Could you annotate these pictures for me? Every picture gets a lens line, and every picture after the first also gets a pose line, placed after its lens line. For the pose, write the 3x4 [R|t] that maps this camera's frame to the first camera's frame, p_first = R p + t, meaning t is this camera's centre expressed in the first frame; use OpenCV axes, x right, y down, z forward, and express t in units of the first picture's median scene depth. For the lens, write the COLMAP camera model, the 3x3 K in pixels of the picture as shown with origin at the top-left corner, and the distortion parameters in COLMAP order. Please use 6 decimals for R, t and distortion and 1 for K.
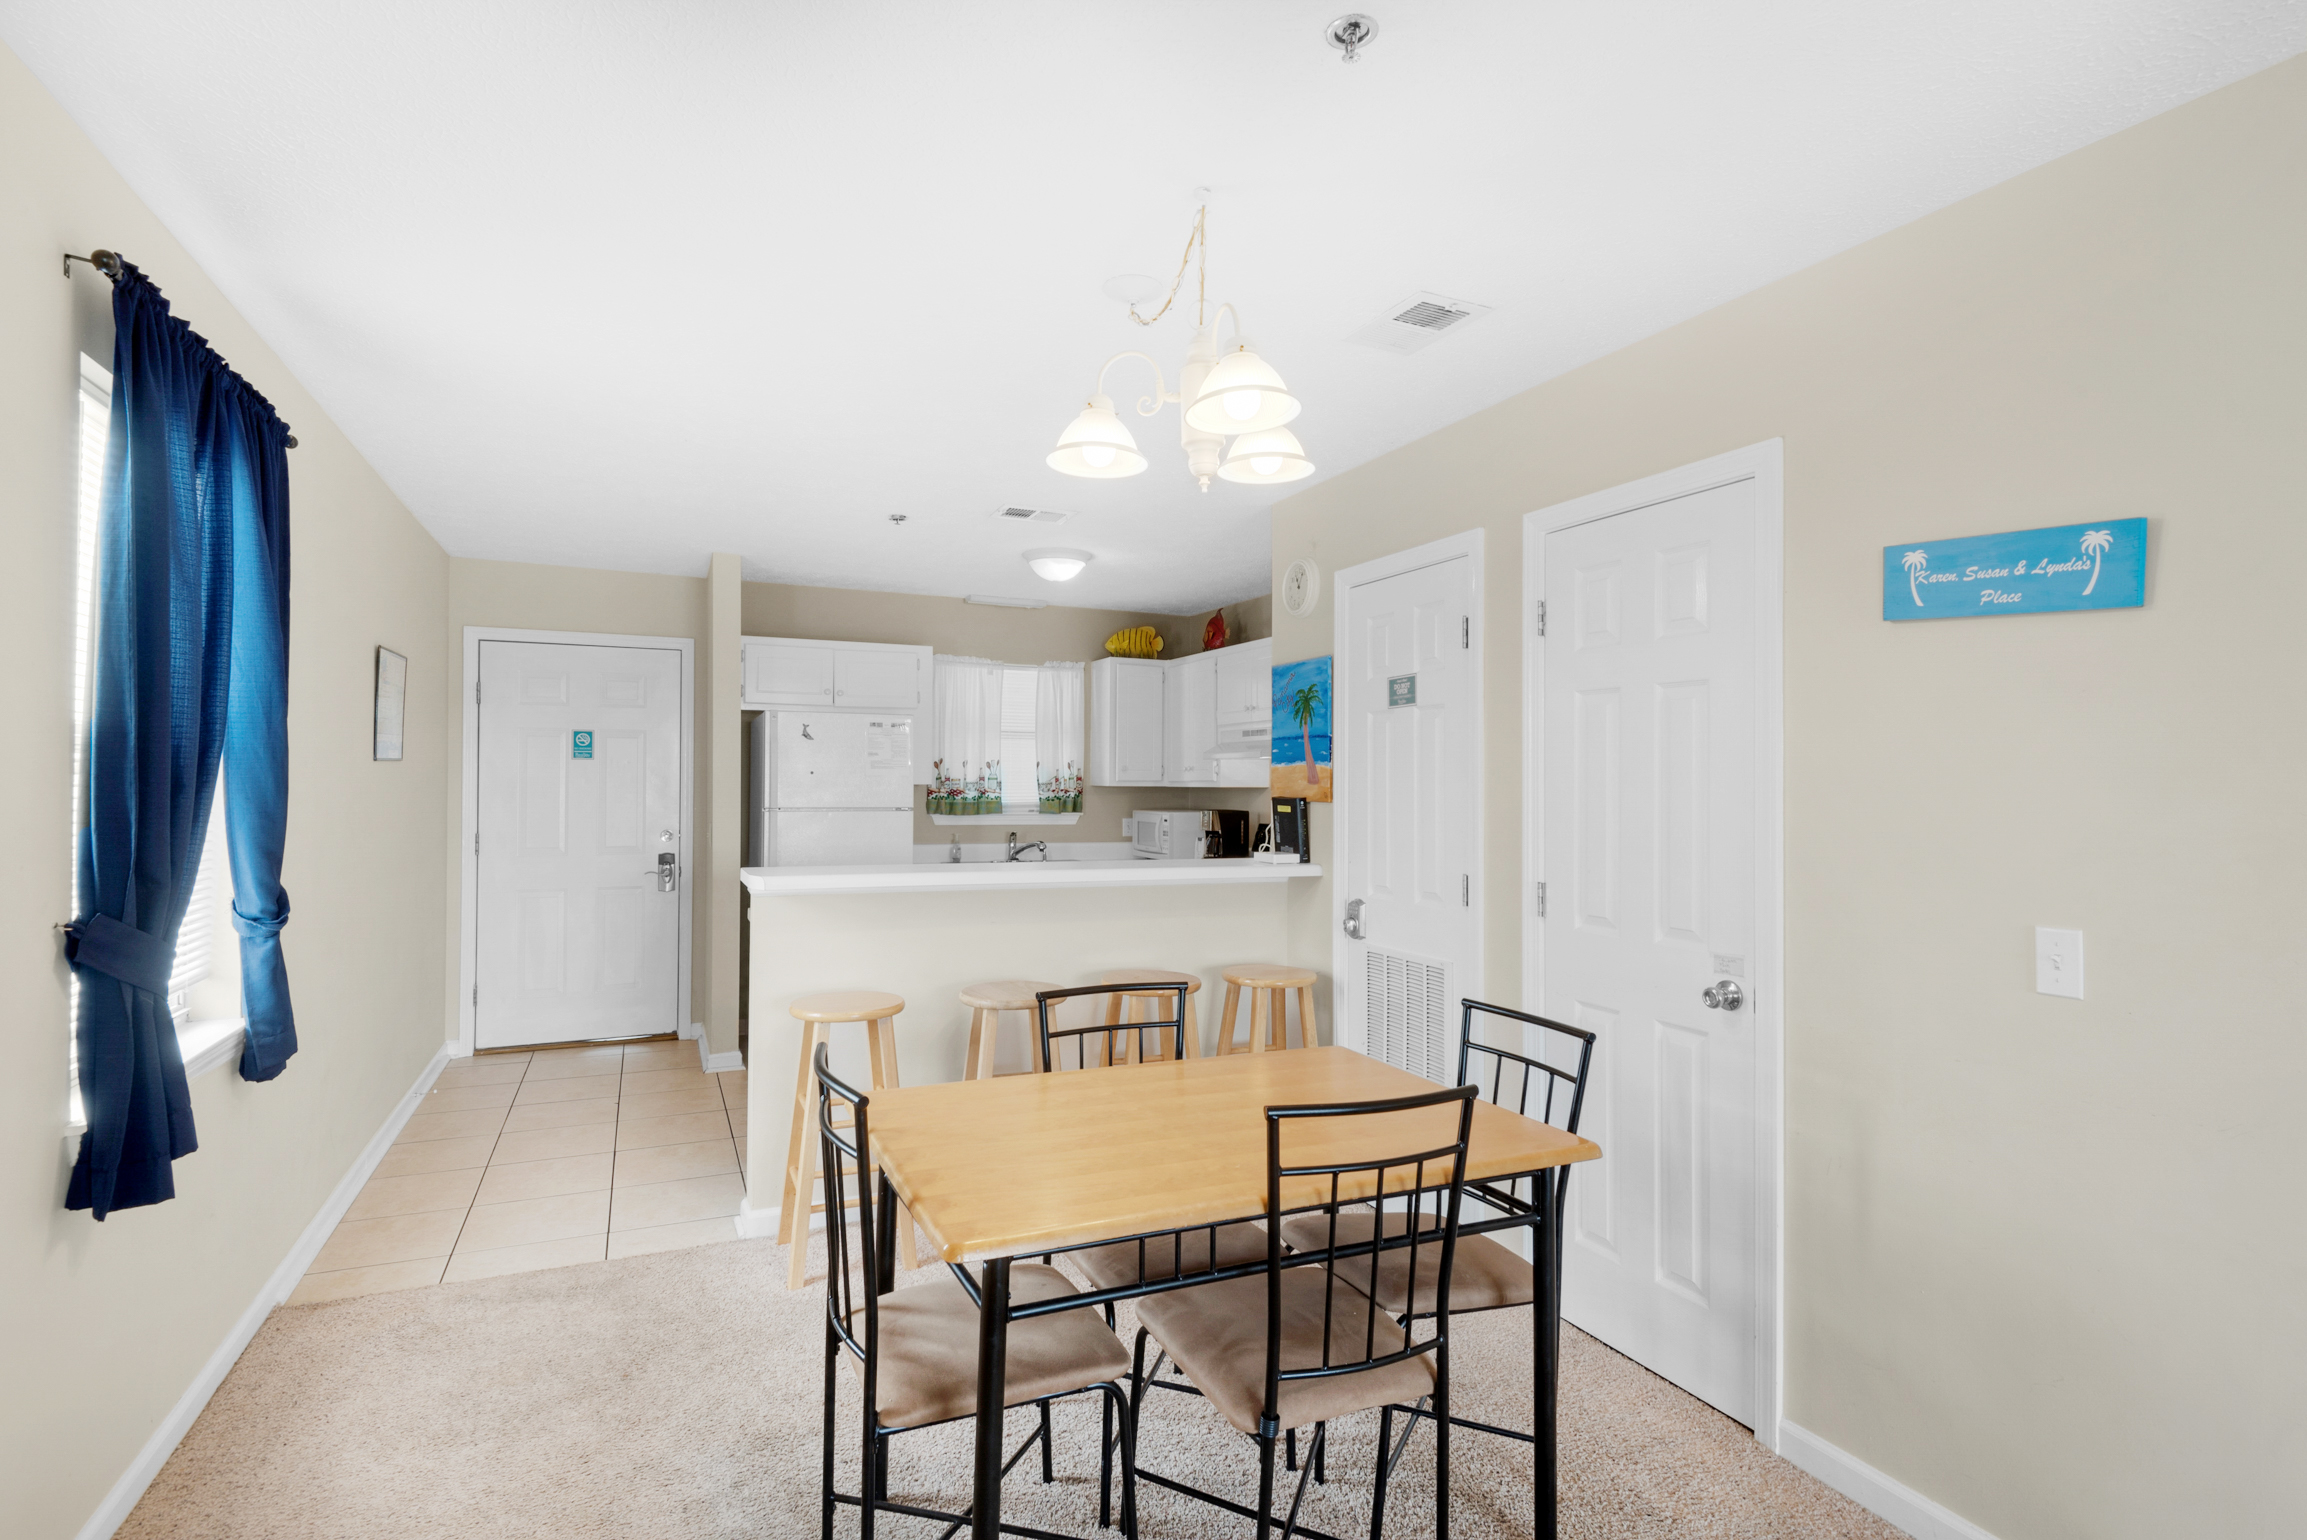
lens RADIAL K [[1205.4, 0, 1153.5], [0, 1205.4, 770.0], [0, 0, 1]] dist [-0.000349, -0.000126]
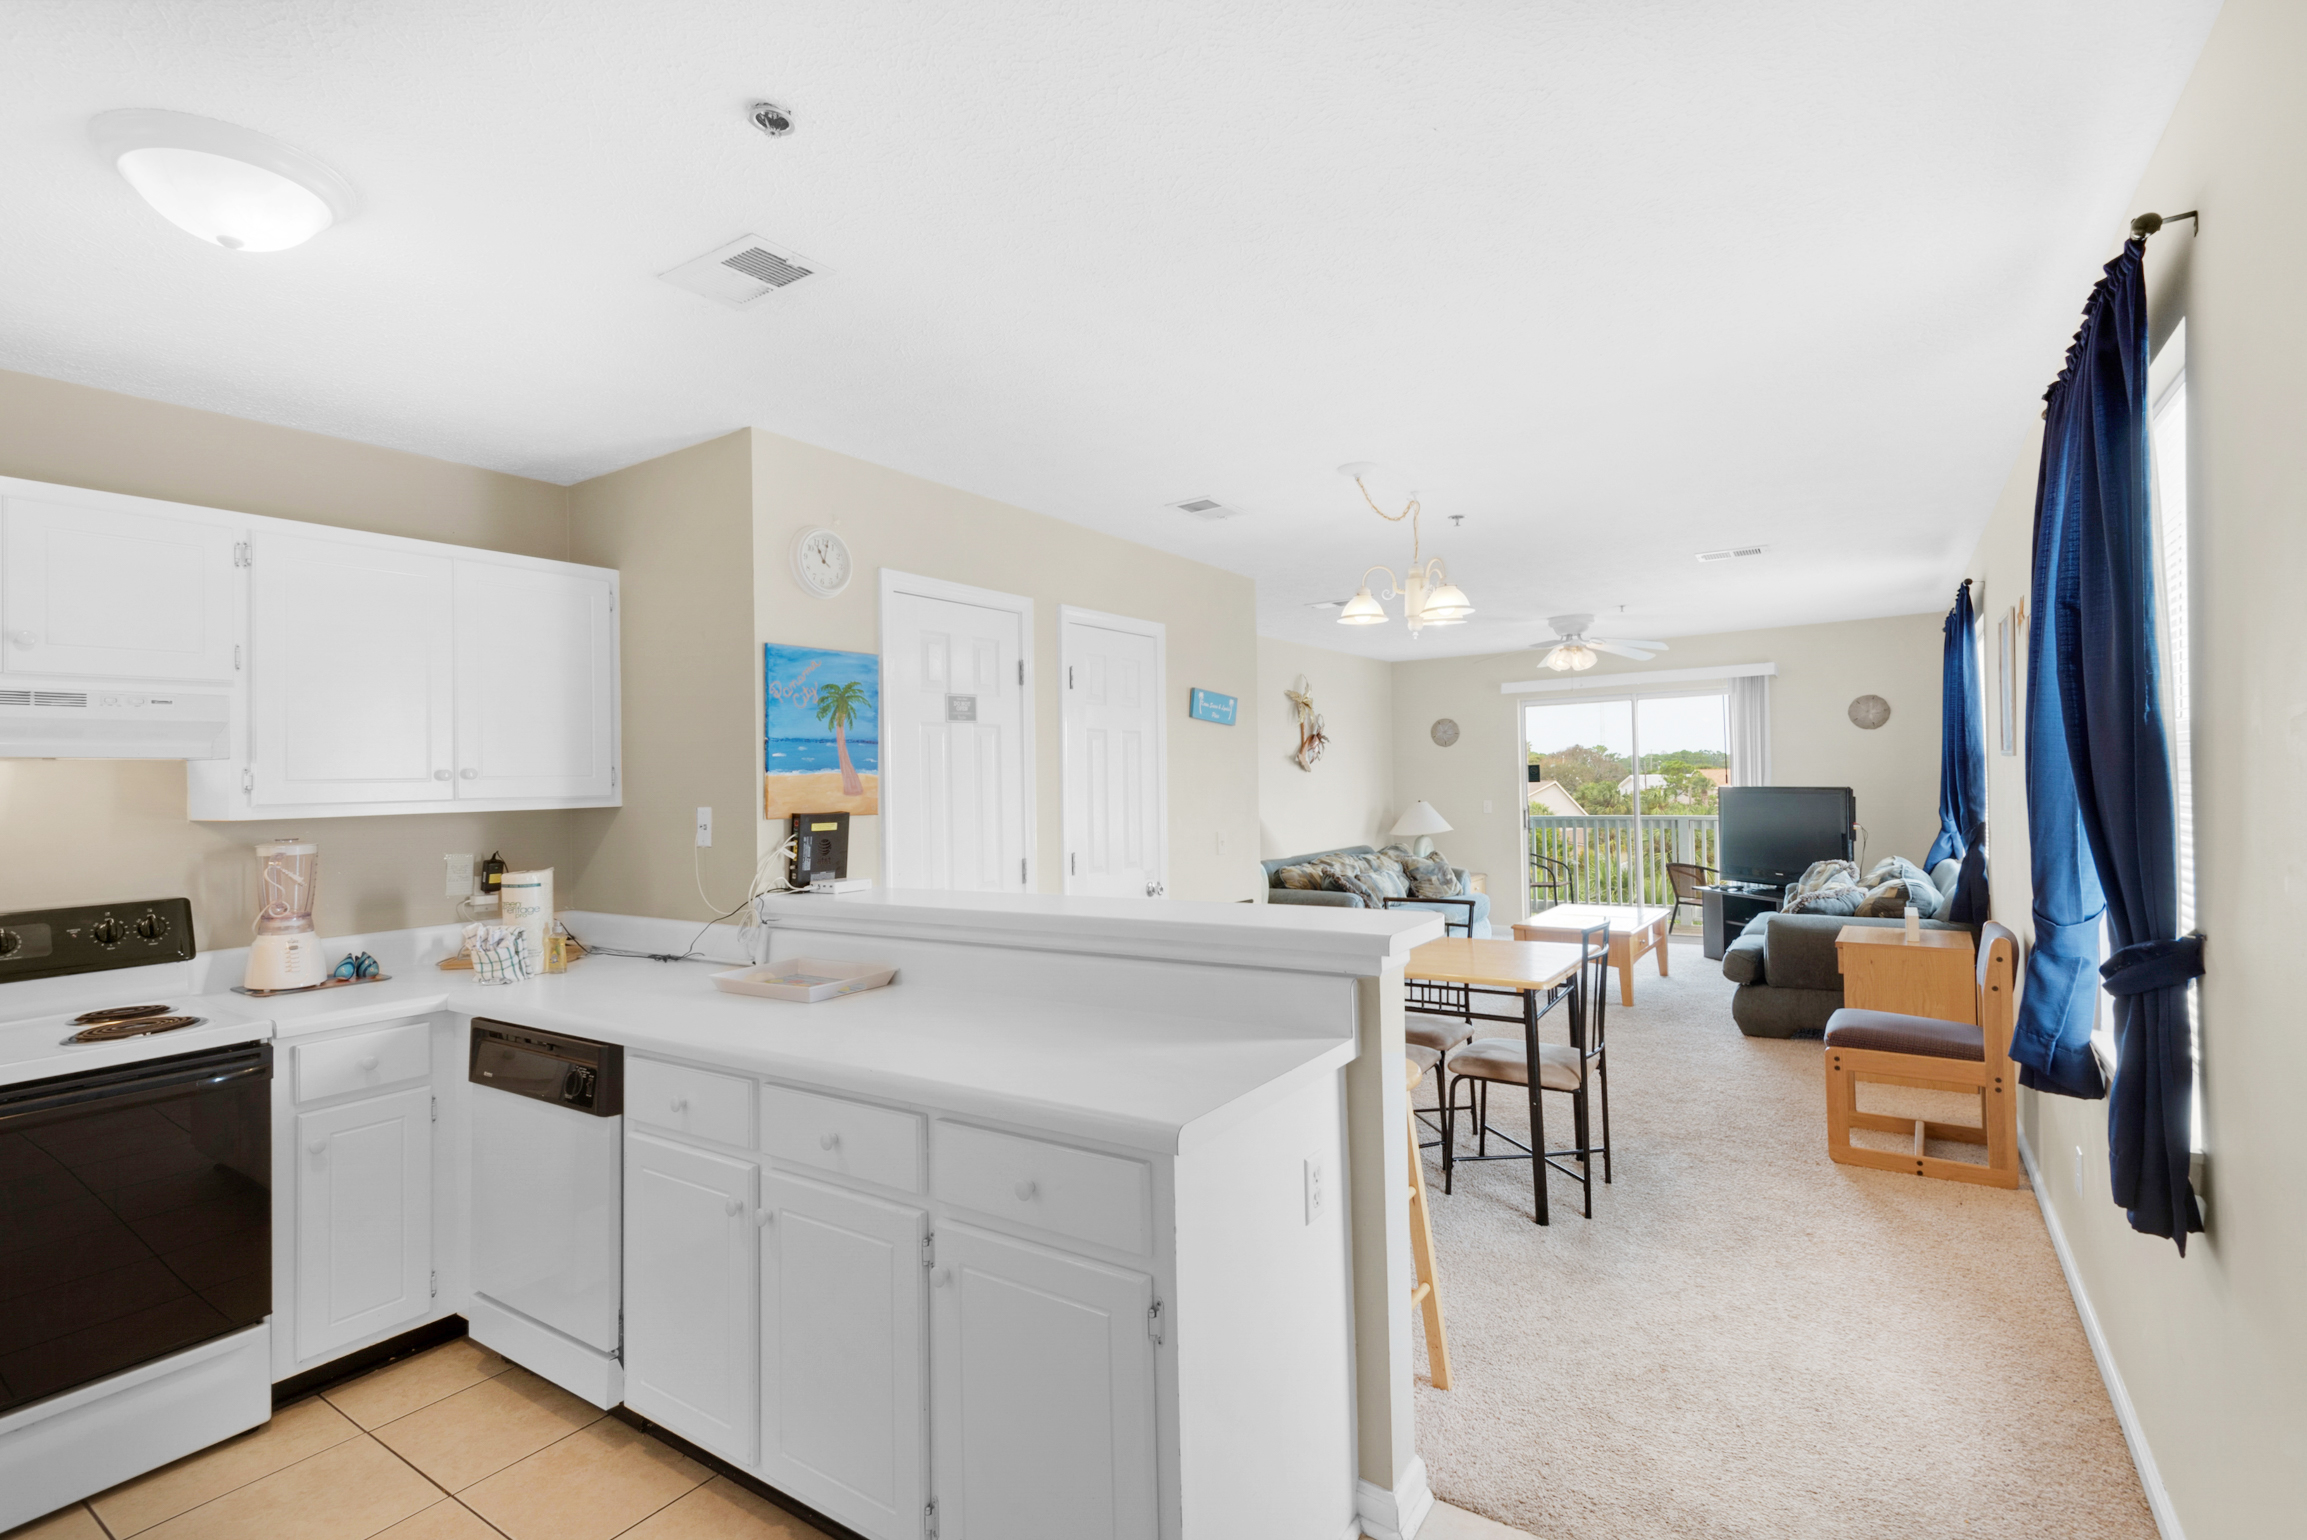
lens RADIAL K [[1091.2, 0, 1106.3], [0, 1091.2, 801.8], [0, 0, 1]] dist [-0.000671, -0.027559]
pose [[-0.535069, -0.005898, 0.844788, -0.722510], [0.013598, 0.999786, 0.015592, 0.007168], [-0.844699, 0.019830, -0.534874, 1.437060]]
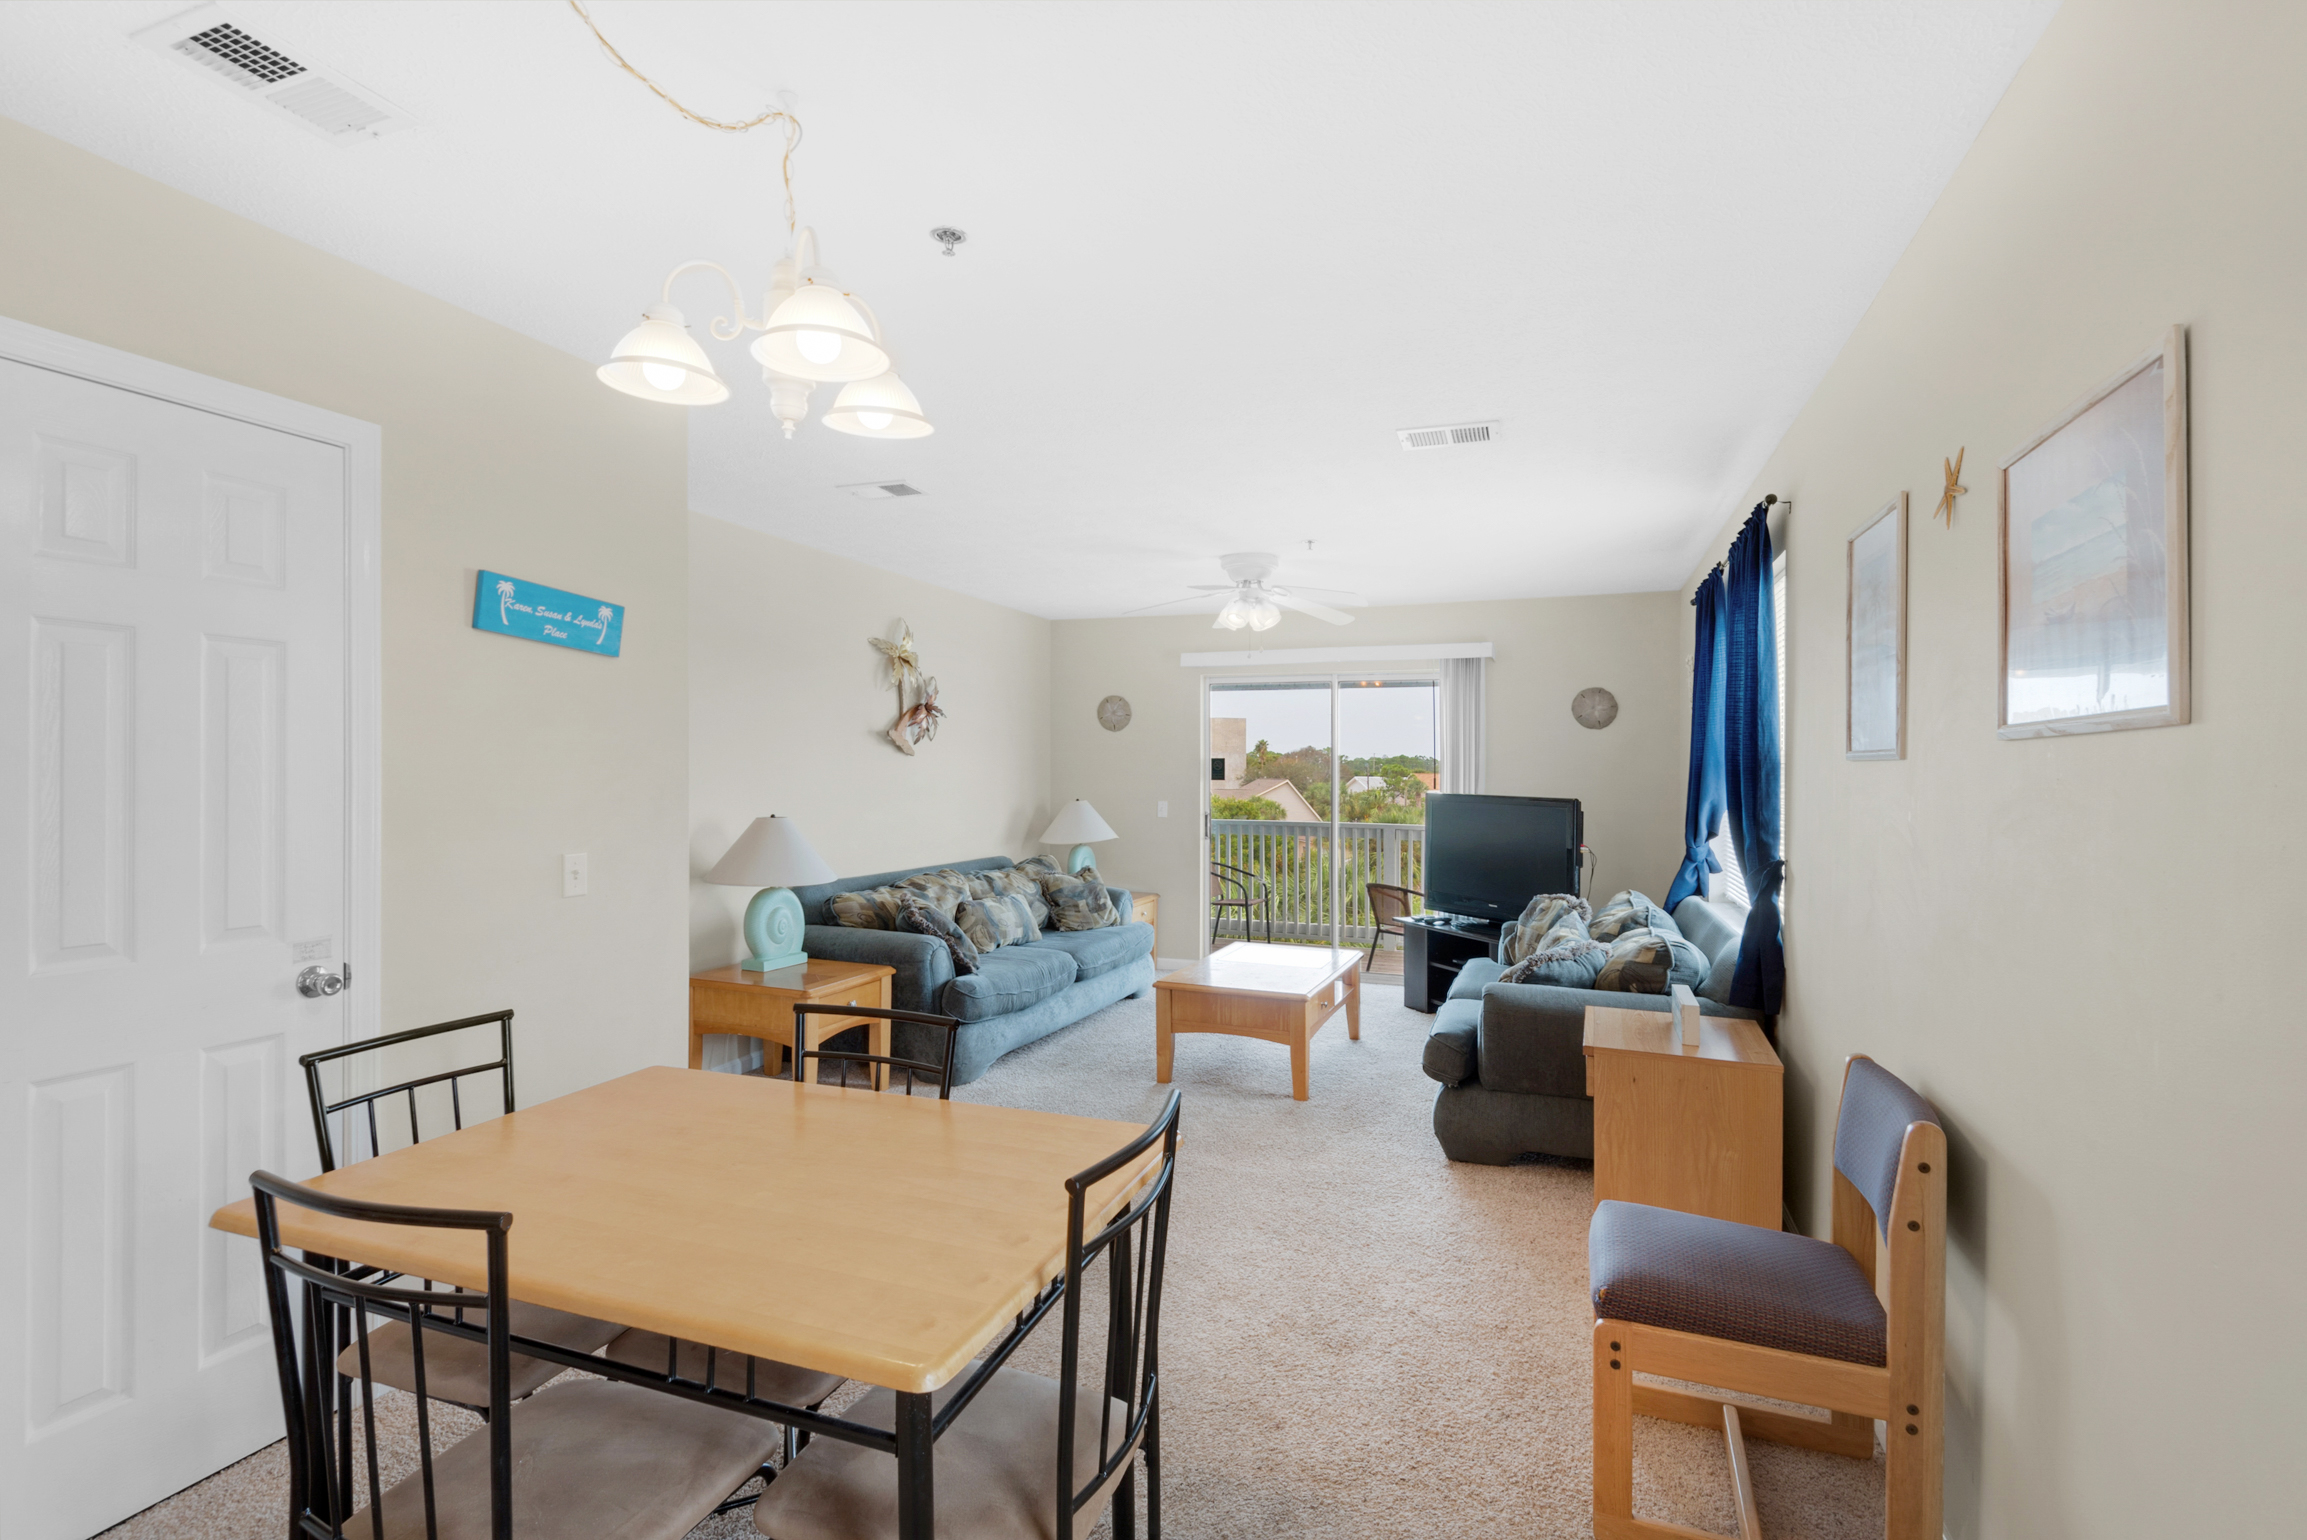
lens RADIAL K [[1072.9, 0, 1153.5], [0, 1072.9, 770.0], [0, 0, 1]] dist [-0.038677, -0.000323]
pose [[-0.733213, -0.012070, 0.679892, -0.392639], [-0.020590, 0.999778, -0.004457, 0.007560], [-0.679688, -0.017267, -0.733298, 0.809646]]
